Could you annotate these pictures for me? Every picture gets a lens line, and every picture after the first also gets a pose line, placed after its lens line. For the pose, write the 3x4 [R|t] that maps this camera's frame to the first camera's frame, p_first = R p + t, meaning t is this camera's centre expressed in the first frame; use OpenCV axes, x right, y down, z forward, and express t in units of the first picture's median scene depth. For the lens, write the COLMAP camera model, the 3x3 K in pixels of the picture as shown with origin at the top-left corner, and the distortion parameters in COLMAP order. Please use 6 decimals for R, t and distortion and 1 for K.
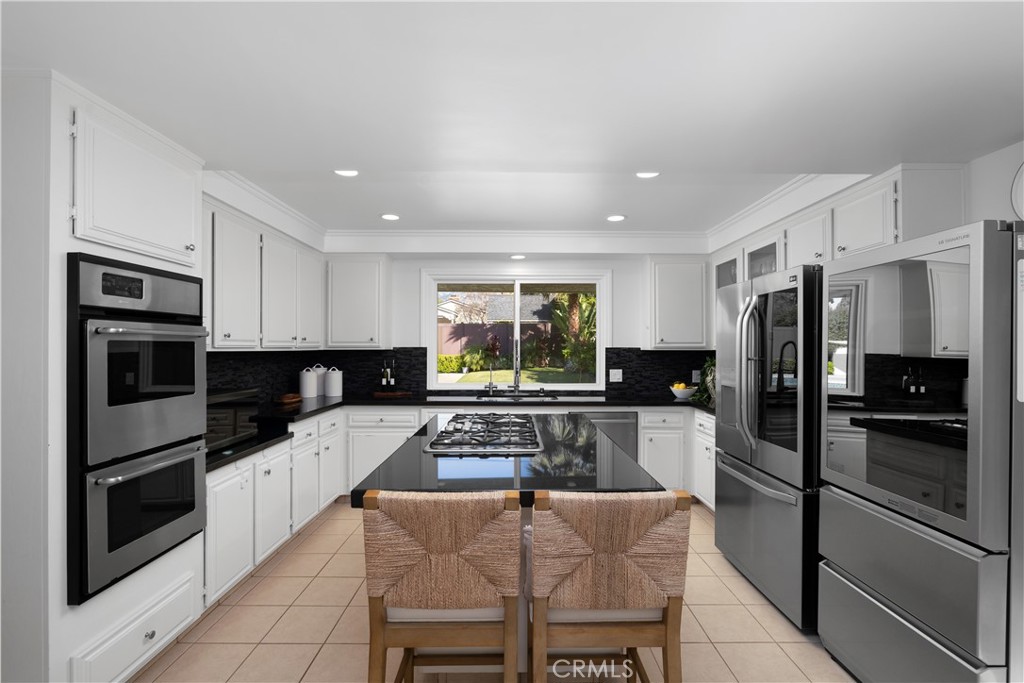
lens RADIAL K [[455.1, 0, 513.3], [0, 455.1, 342.7], [0, 0, 1]] dist [-0.000885, -0.000100]
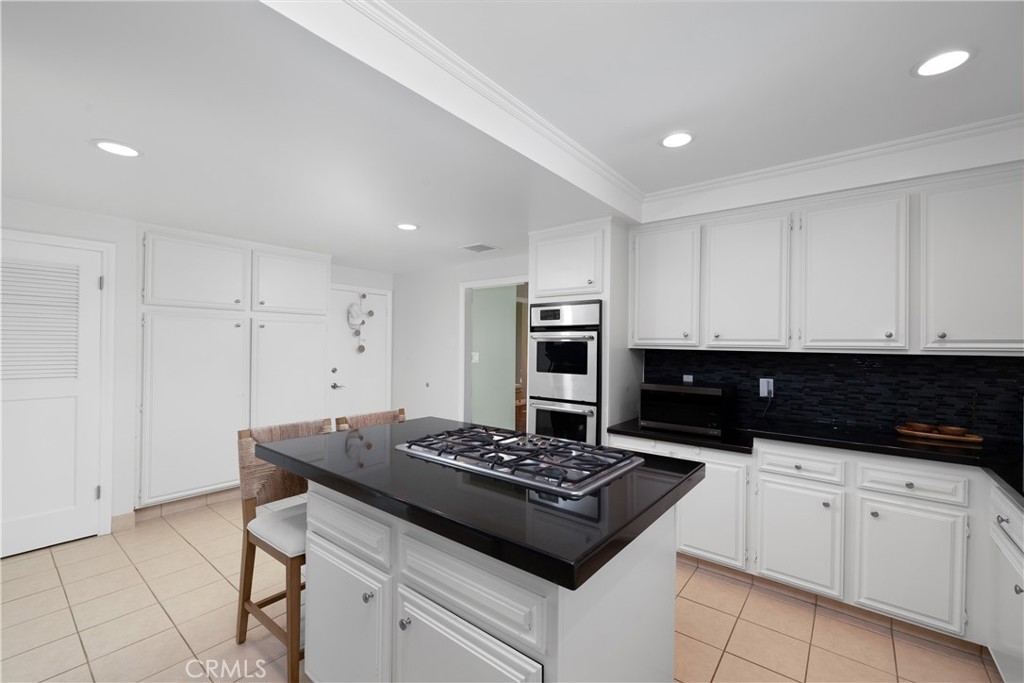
lens RADIAL K [[427.6, 0, 513.4], [0, 427.6, 340.9], [0, 0, 1]] dist [0.001203, -0.001211]
pose [[-0.626797, -0.013509, -0.779066, 0.401069], [-0.002790, 0.999882, -0.015094, 0.011373], [0.779178, -0.007287, -0.626760, 1.147845]]
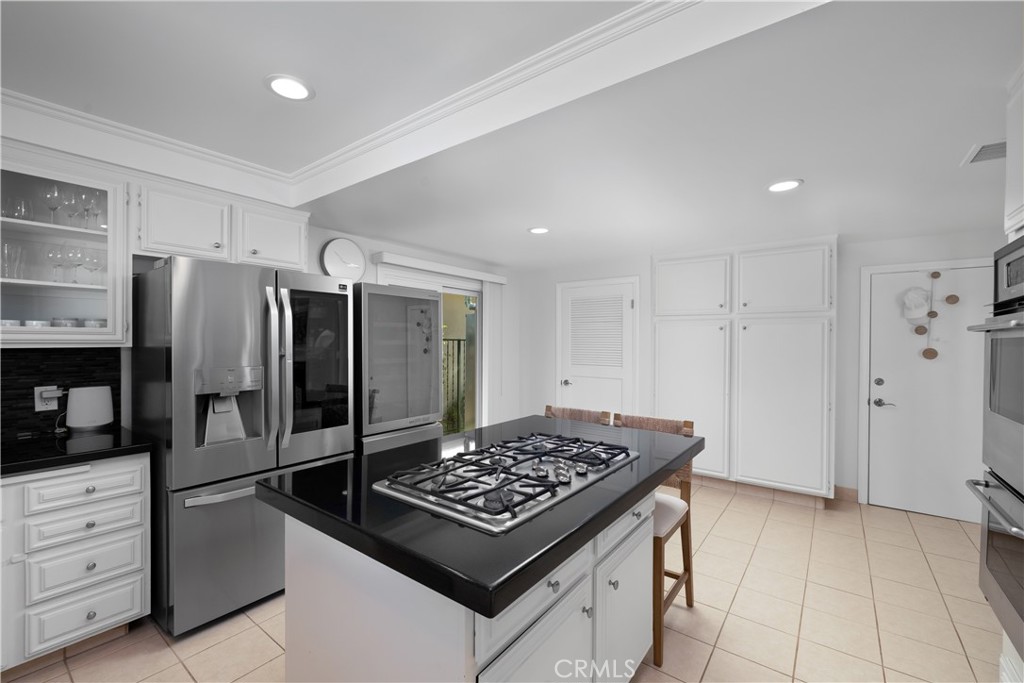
lens RADIAL K [[427.6, 0, 522.4], [0, 427.6, 346.8], [0, 0, 1]] dist [0.001203, -0.001211]
pose [[-0.806841, -0.014542, 0.590590, -0.346410], [-0.013098, 0.999892, 0.006727, 0.007378], [-0.590624, -0.002308, -0.806944, 1.191446]]
